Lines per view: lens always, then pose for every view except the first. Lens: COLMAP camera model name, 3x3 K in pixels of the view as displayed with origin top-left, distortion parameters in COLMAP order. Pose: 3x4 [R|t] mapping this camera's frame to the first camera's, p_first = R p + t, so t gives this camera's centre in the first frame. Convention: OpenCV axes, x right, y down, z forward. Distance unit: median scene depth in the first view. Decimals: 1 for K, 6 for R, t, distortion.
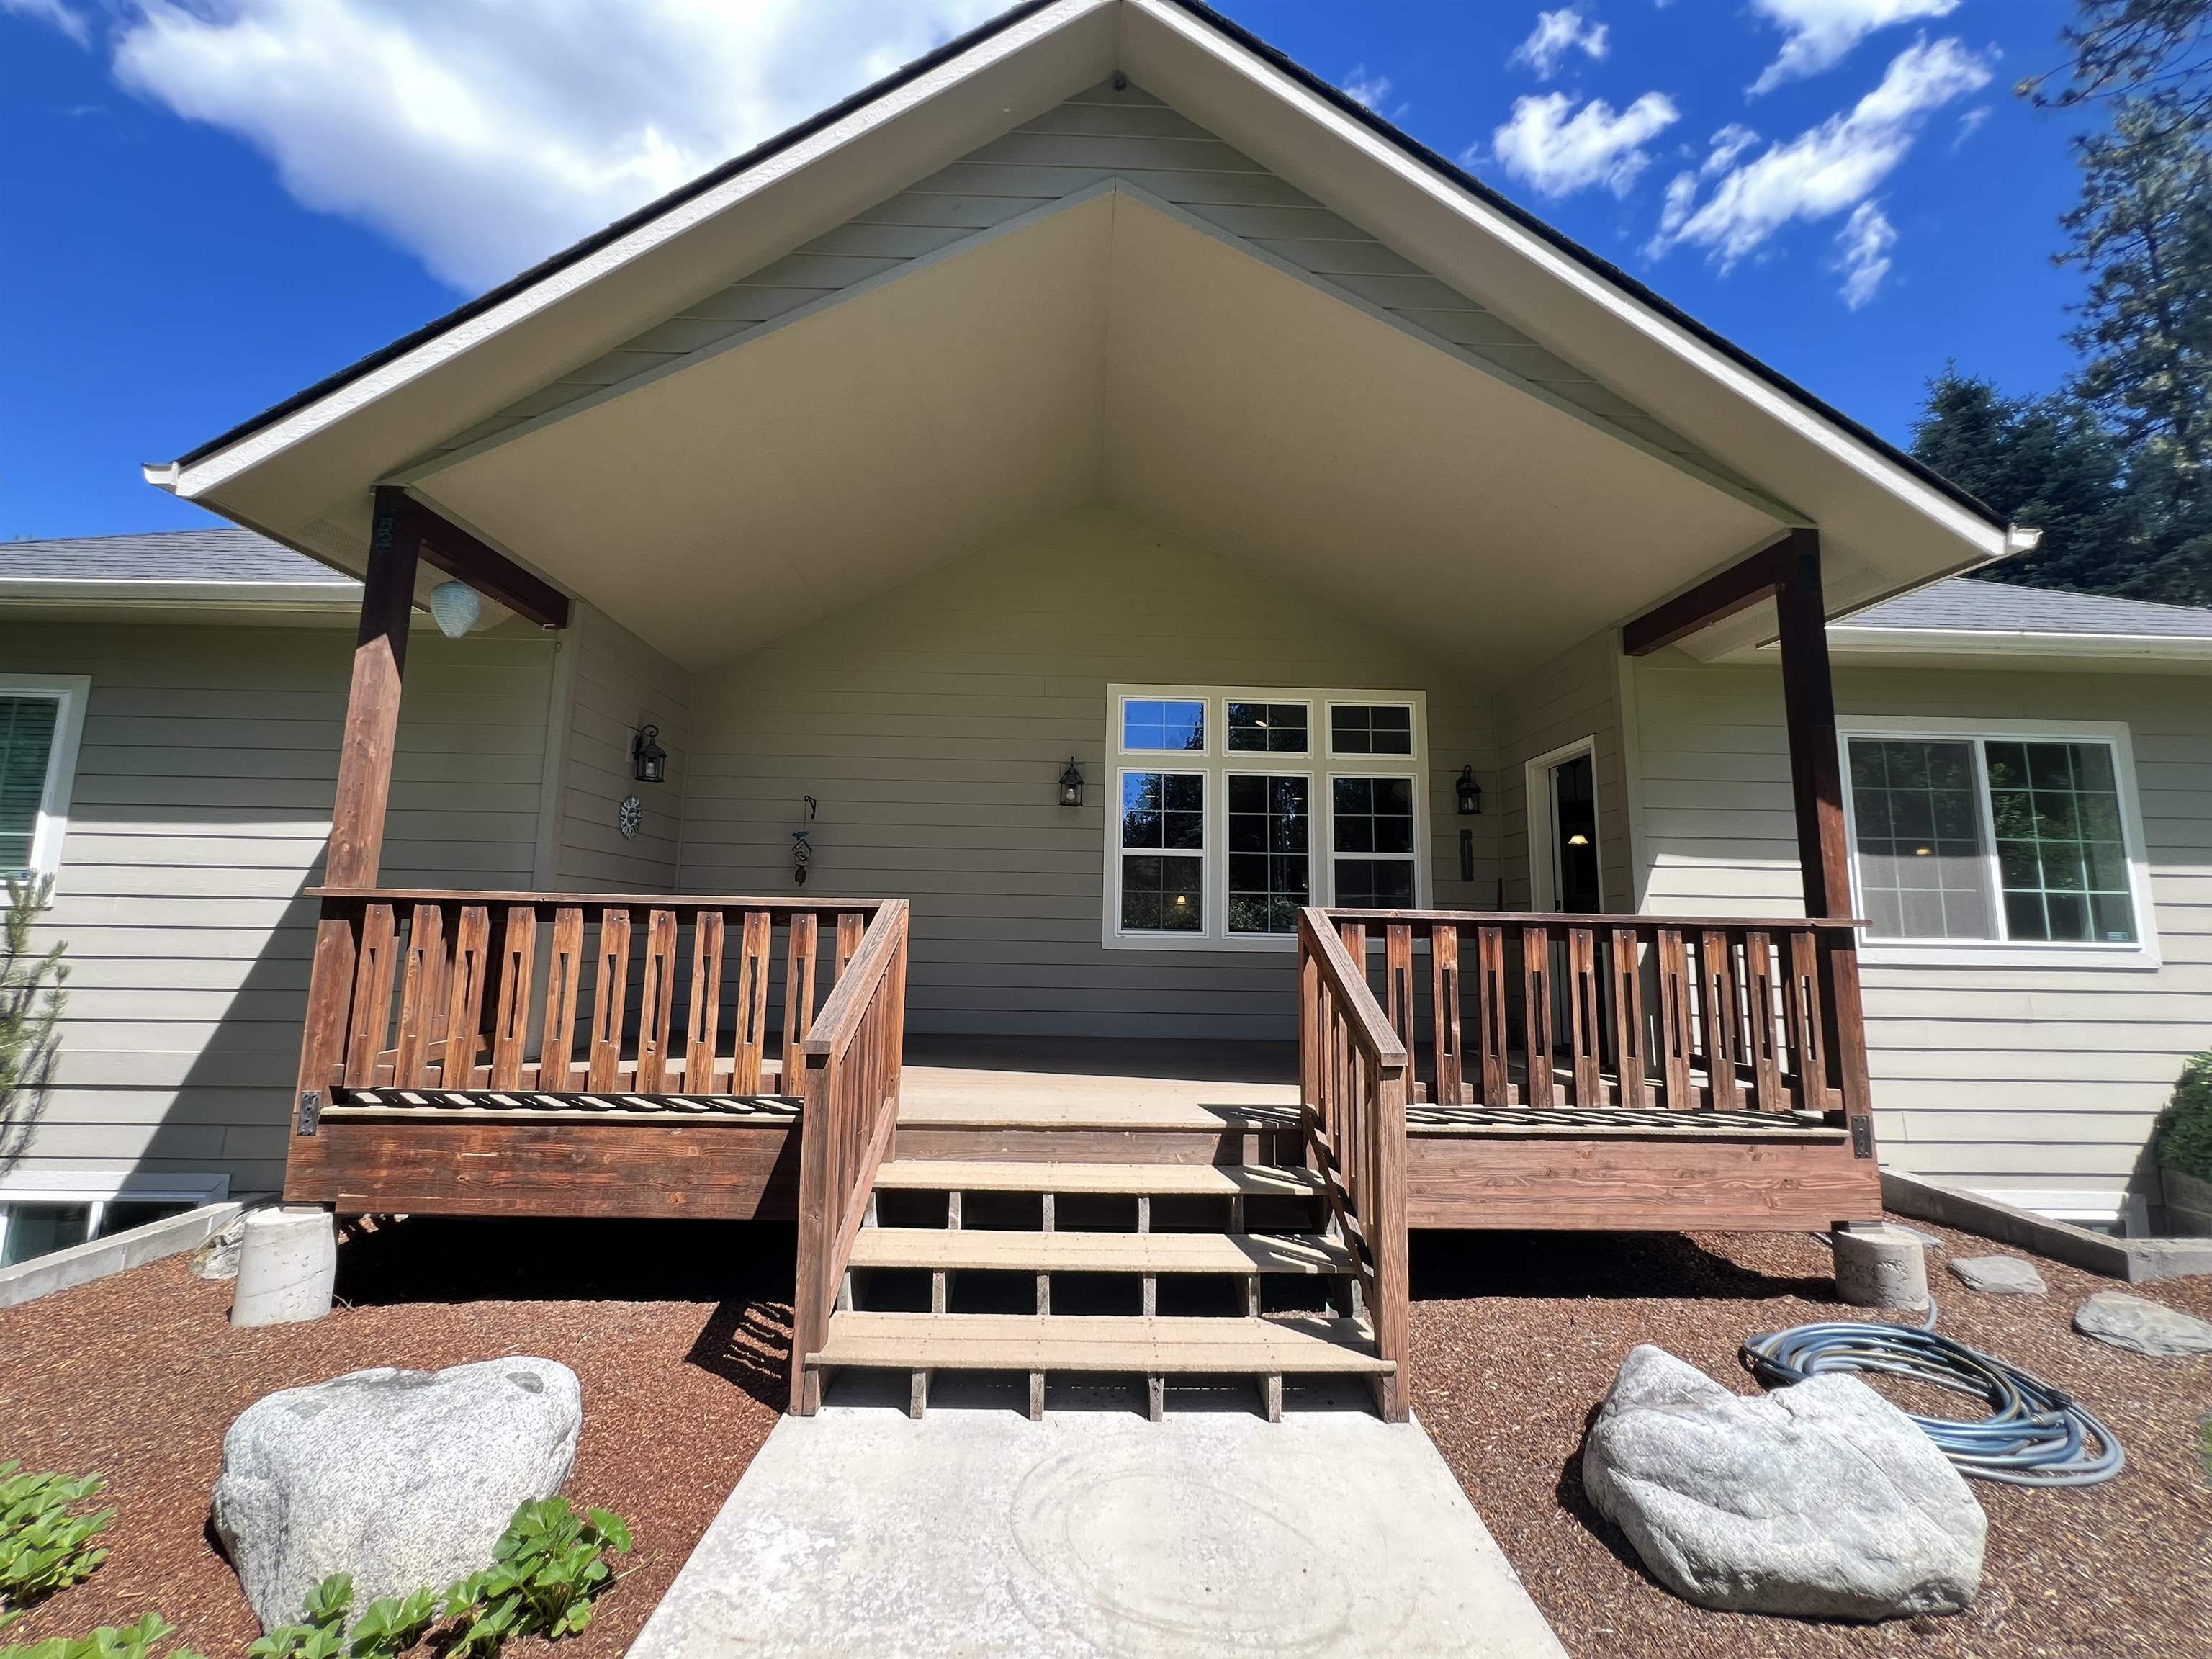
lens RADIAL K [[881.5, 0, 1129.1], [0, 881.5, 818.4], [0, 0, 1]] dist [0.001899, 0.000305]
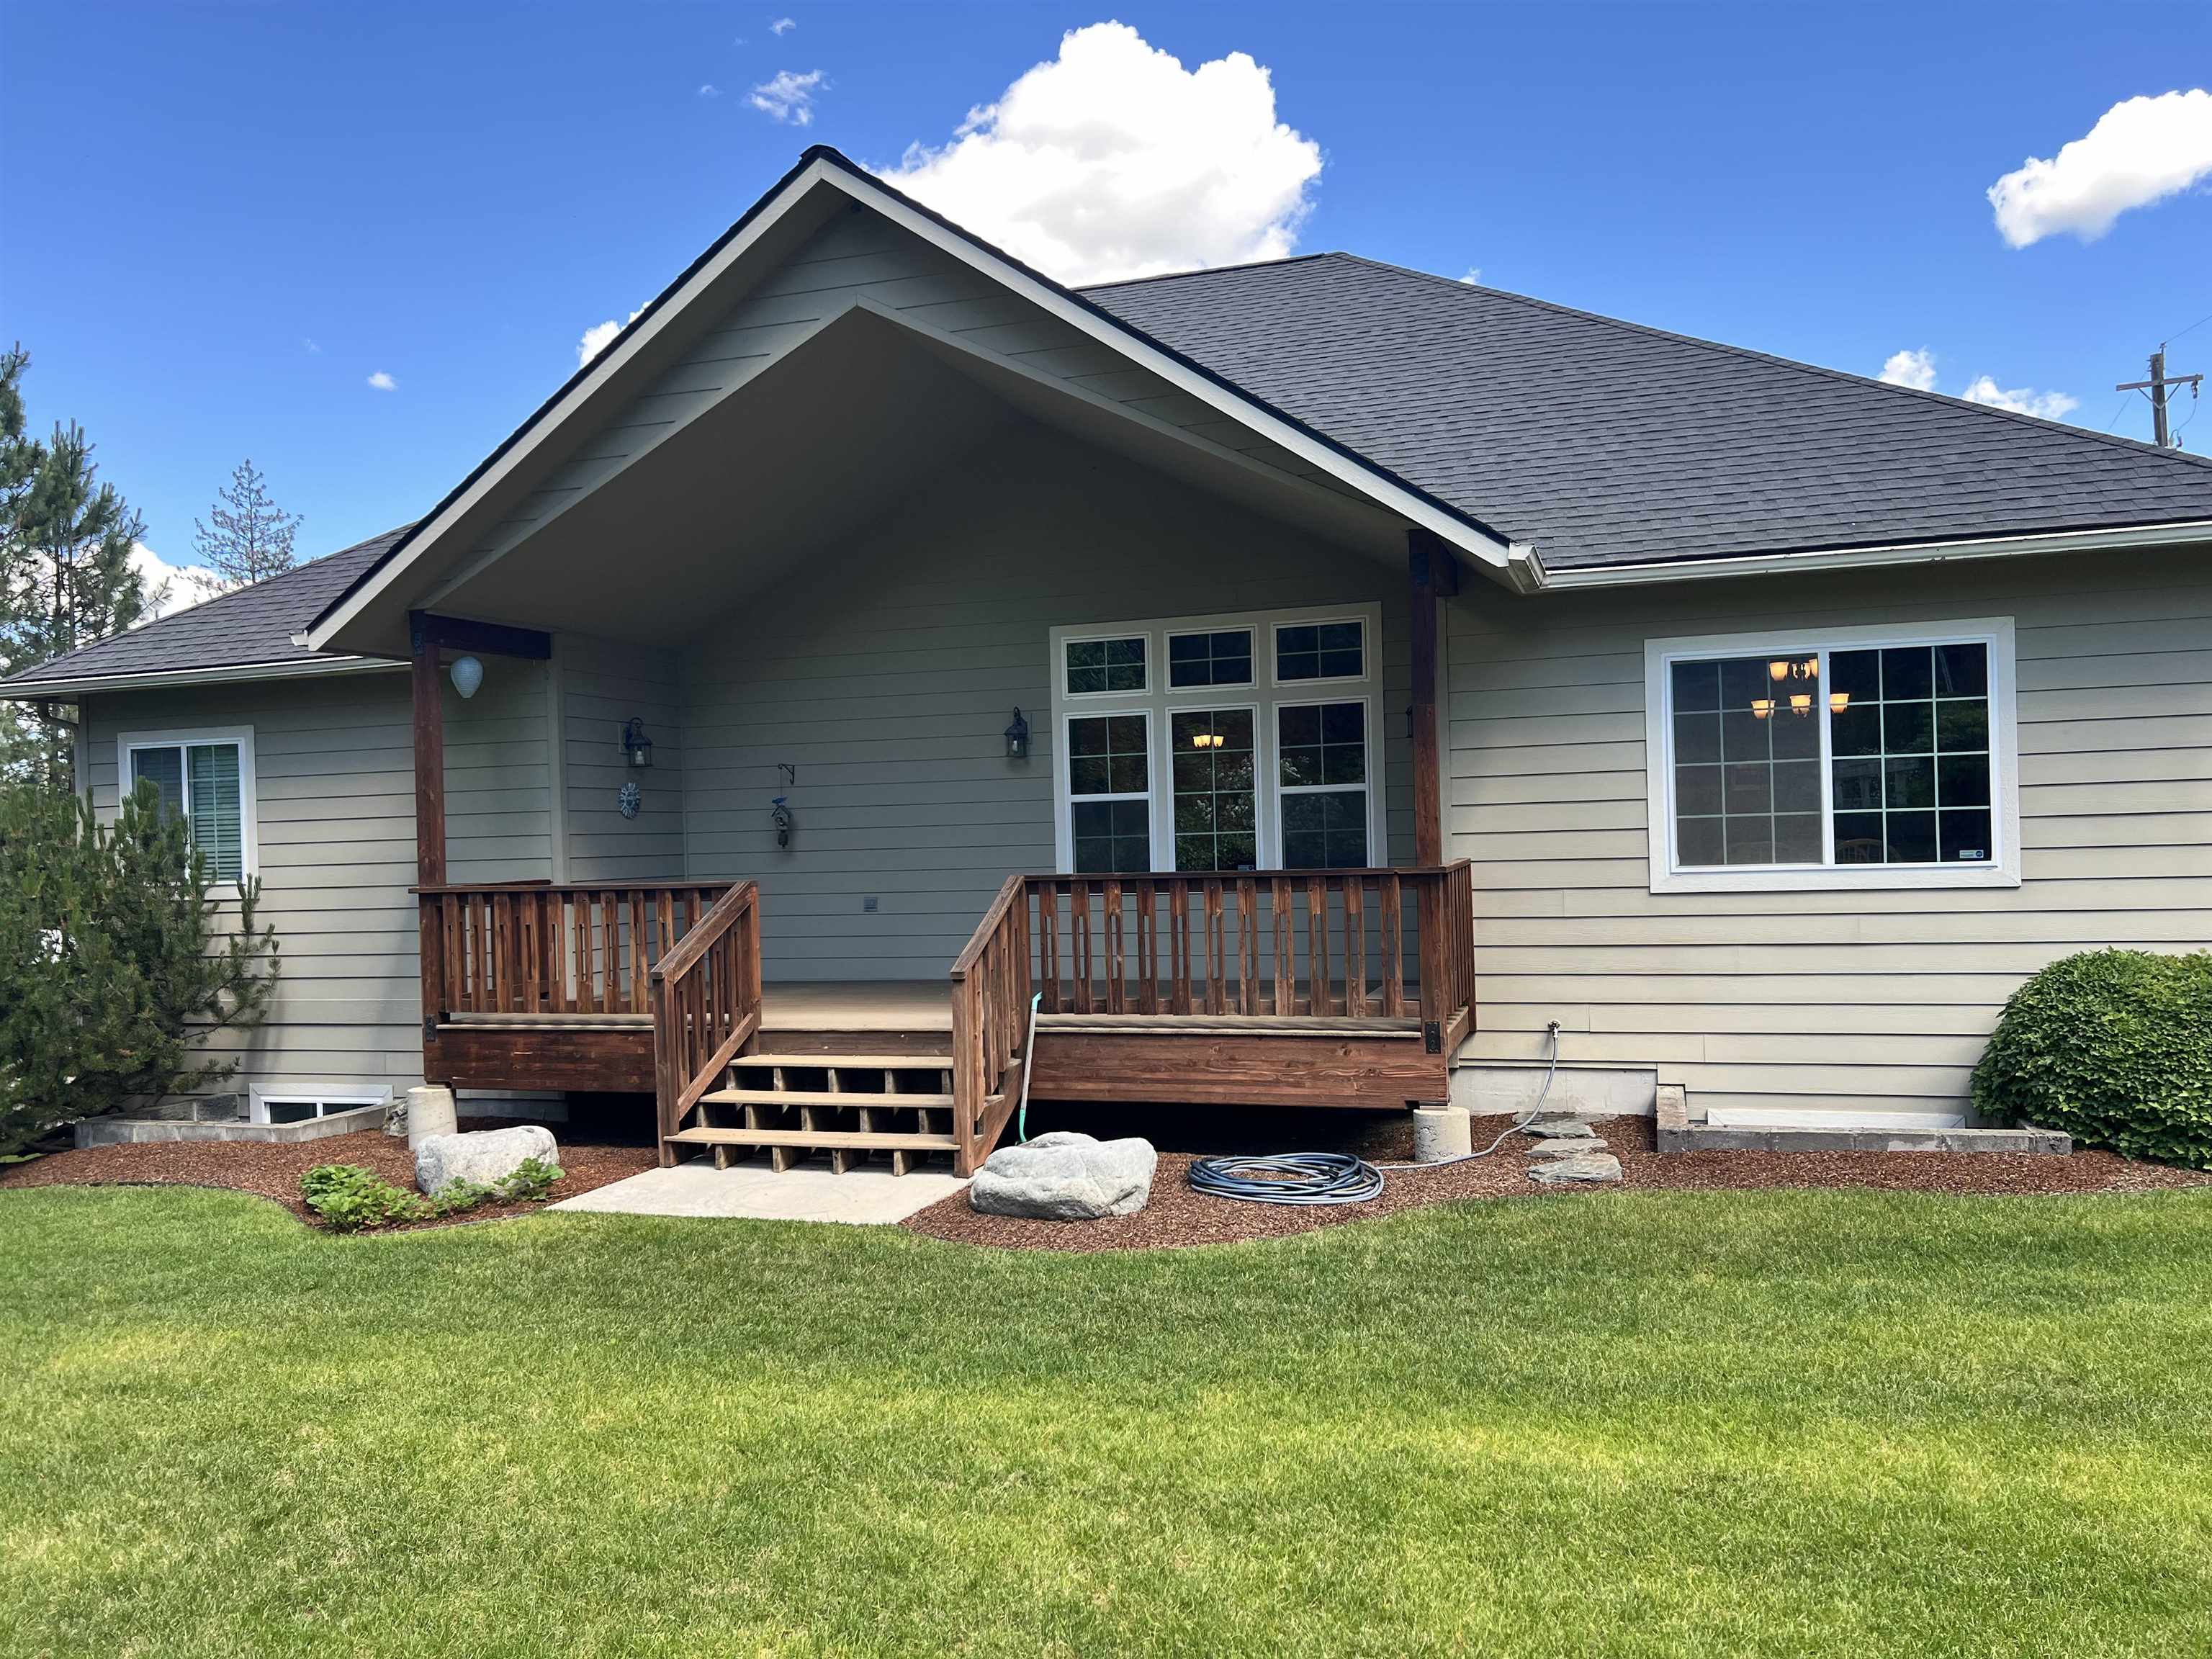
lens RADIAL K [[1659.2, 0, 1165.4], [0, 1659.2, 848.9], [0, 0, 1]] dist [0.126083, -0.141004]
pose [[0.945094, -0.042429, -0.324032, 0.894422], [0.087269, 0.988295, 0.125126, -0.169100], [0.314931, -0.146534, 0.937735, -0.939530]]
